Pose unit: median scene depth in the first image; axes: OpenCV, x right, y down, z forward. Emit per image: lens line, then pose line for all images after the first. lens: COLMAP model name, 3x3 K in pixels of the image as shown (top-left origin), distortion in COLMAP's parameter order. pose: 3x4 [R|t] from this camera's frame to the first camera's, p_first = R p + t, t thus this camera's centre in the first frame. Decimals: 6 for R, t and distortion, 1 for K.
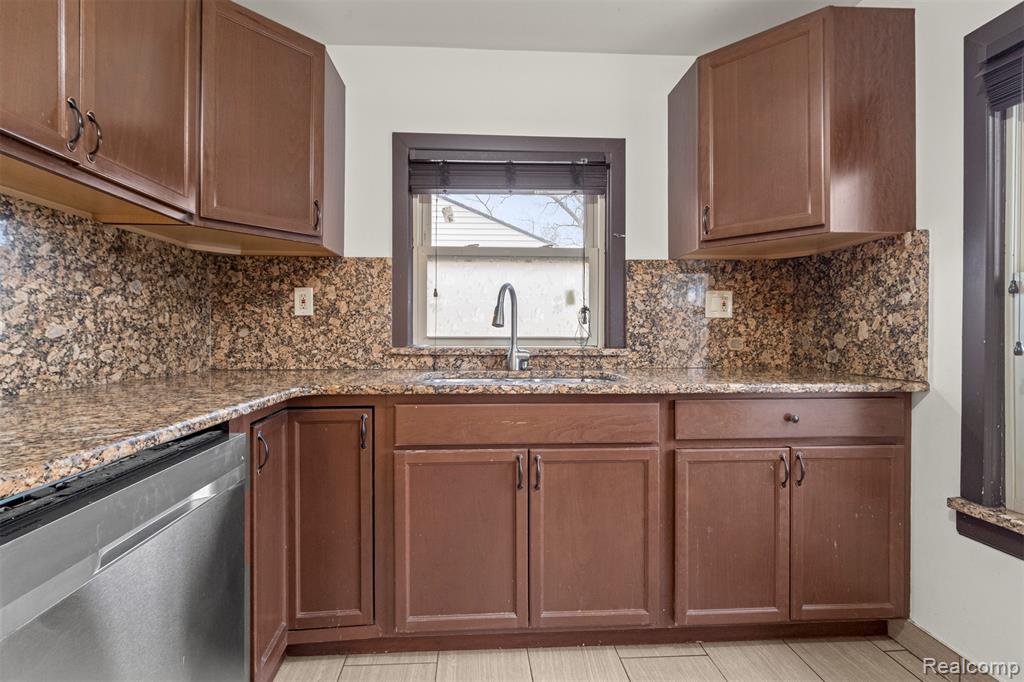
lens RADIAL K [[477.6, 0, 495.4], [0, 477.6, 337.2], [0, 0, 1]] dist [0.001644, 0.000150]
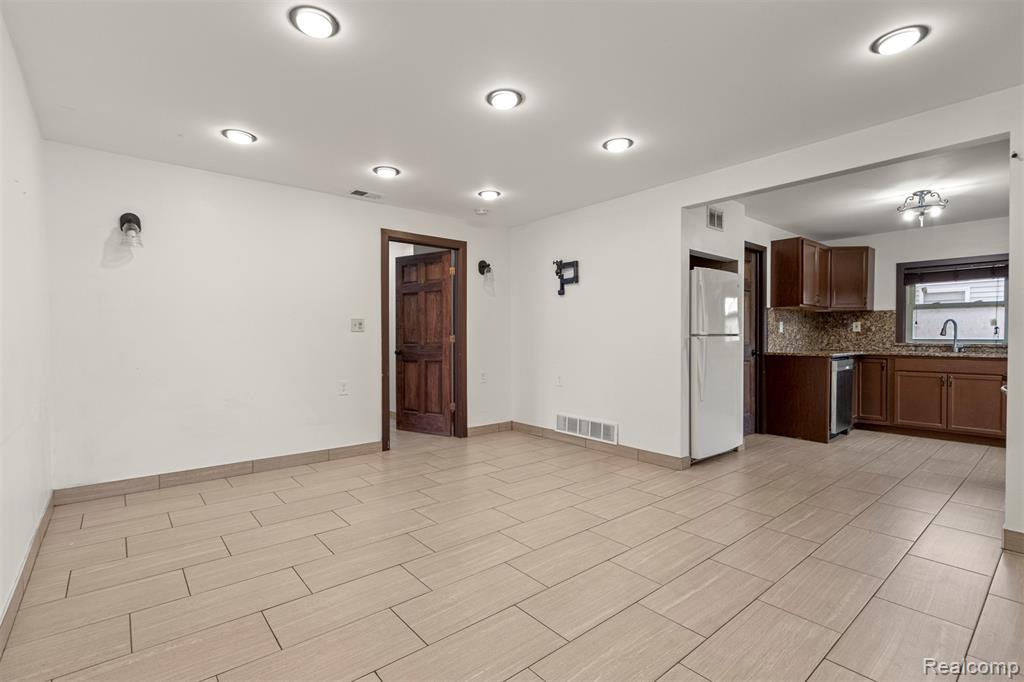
lens RADIAL K [[474.4, 0, 499.4], [0, 474.4, 344.1], [0, 0, 1]] dist [0.003821, 0.000150]
pose [[0.596971, 0.011283, -0.802183, 0.619092], [-0.004761, 0.999933, 0.010521, 0.010858], [0.802249, -0.002461, 0.596985, -2.458201]]
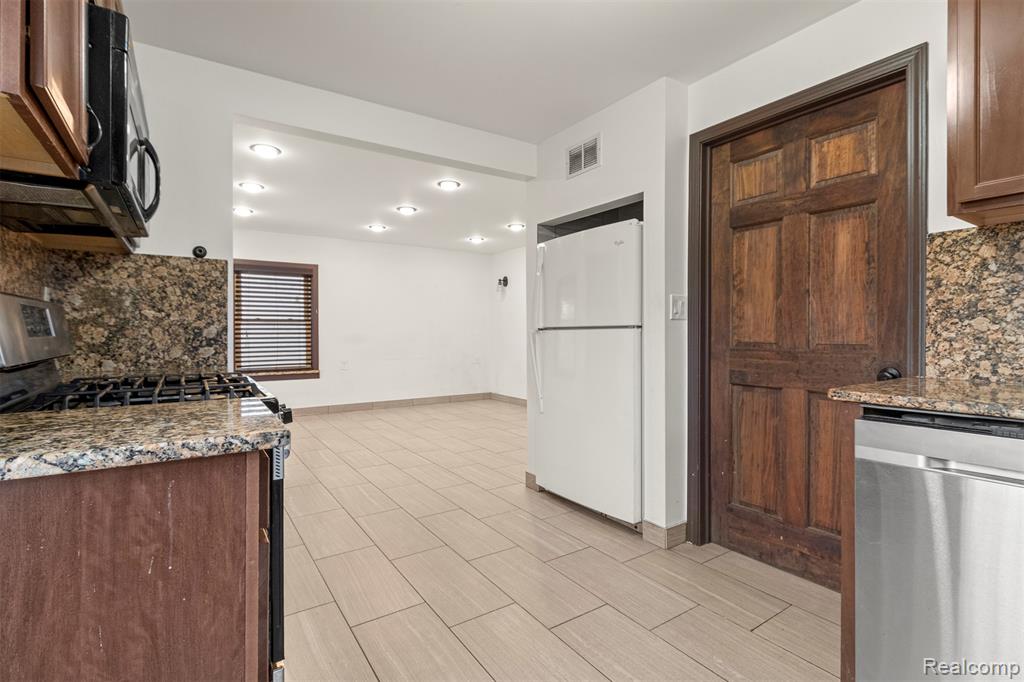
lens RADIAL K [[474.1, 0, 492.0], [0, 474.1, 329.0], [0, 0, 1]] dist [0.000345, 0.000052]
pose [[-0.868239, -0.002737, -0.496139, 0.455494], [-0.002040, 0.999996, -0.001946, -0.005245], [0.496142, -0.000678, -0.868241, 0.556027]]
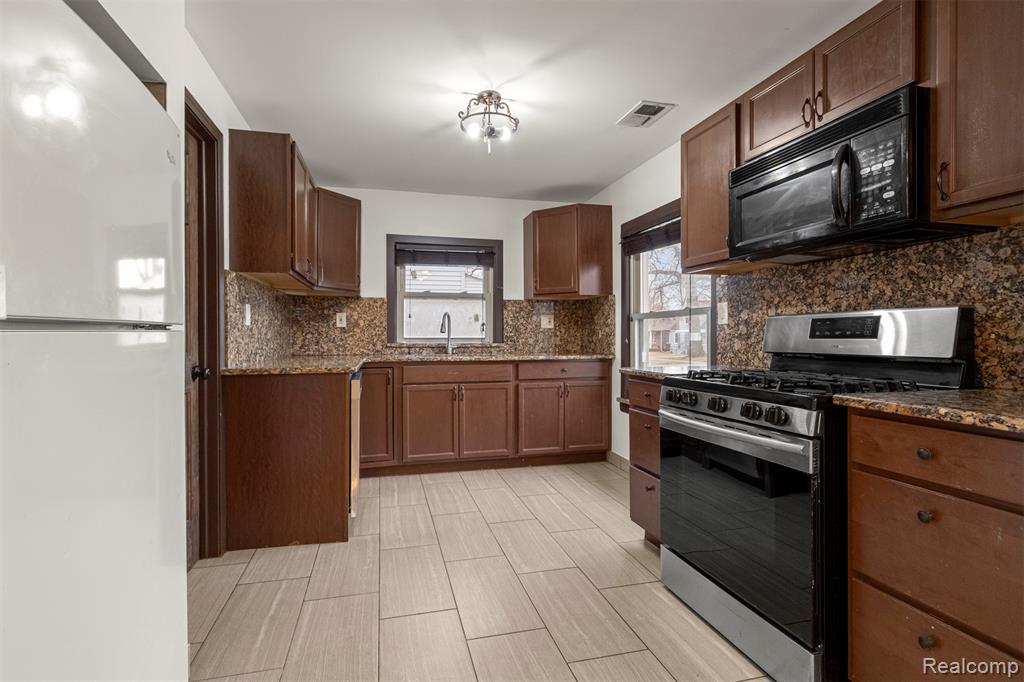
lens RADIAL K [[477.6, 0, 495.4], [0, 477.6, 337.2], [0, 0, 1]] dist [0.001644, 0.000150]
pose [[0.982810, -0.003298, 0.184592, -0.141882], [0.003819, 0.999990, -0.002468, 0.003203], [-0.184582, 0.003131, 0.982812, -1.034005]]
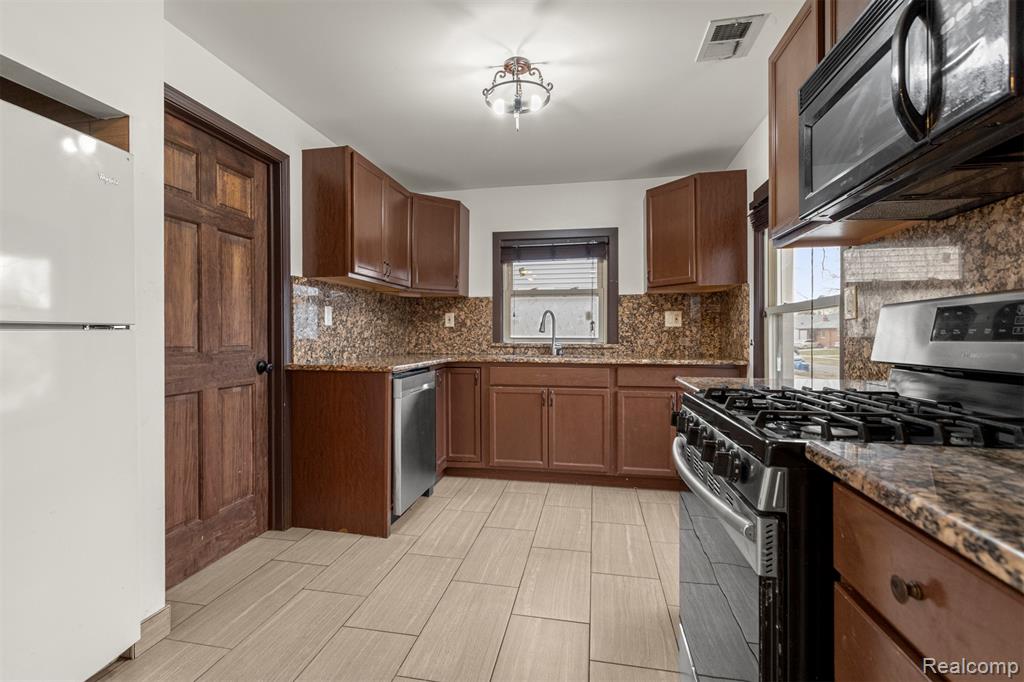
lens RADIAL K [[477.6, 0, 495.4], [0, 477.6, 337.2], [0, 0, 1]] dist [0.001644, 0.000150]
pose [[0.967319, 0.000607, -0.253561, 0.292517], [-0.001402, 0.999995, -0.002954, 0.004139], [0.253558, 0.003213, 0.967315, -0.889664]]
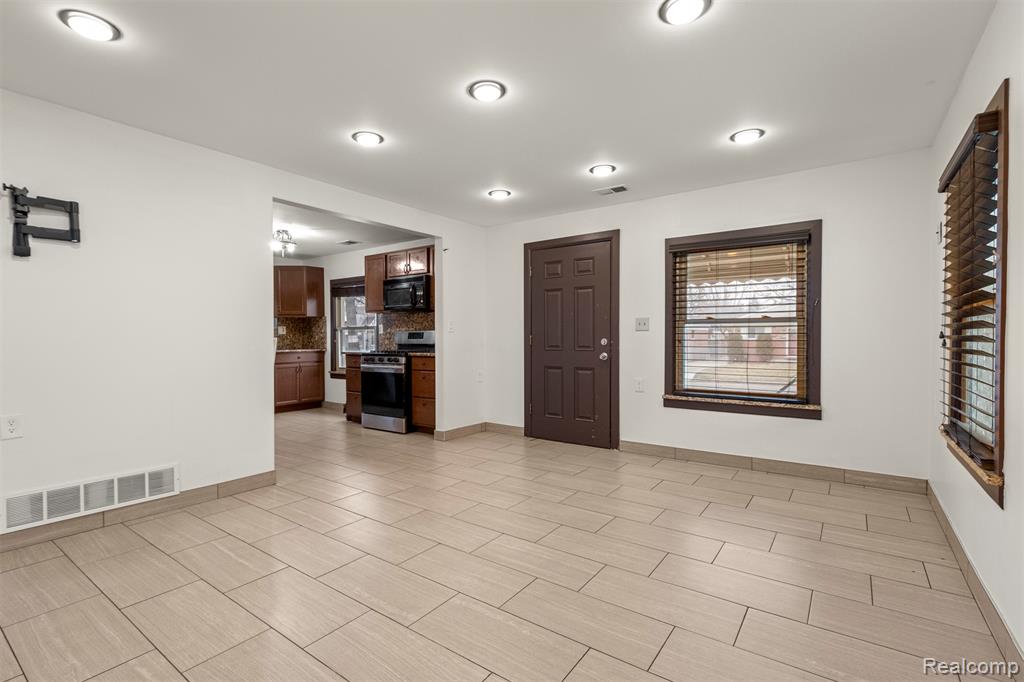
lens RADIAL K [[474.4, 0, 499.4], [0, 474.4, 344.1], [0, 0, 1]] dist [0.003821, 0.000150]
pose [[0.631986, -0.015824, 0.774818, -1.248197], [0.010518, 0.999875, 0.011841, 0.008377], [-0.774908, 0.000666, 0.632073, -2.484237]]
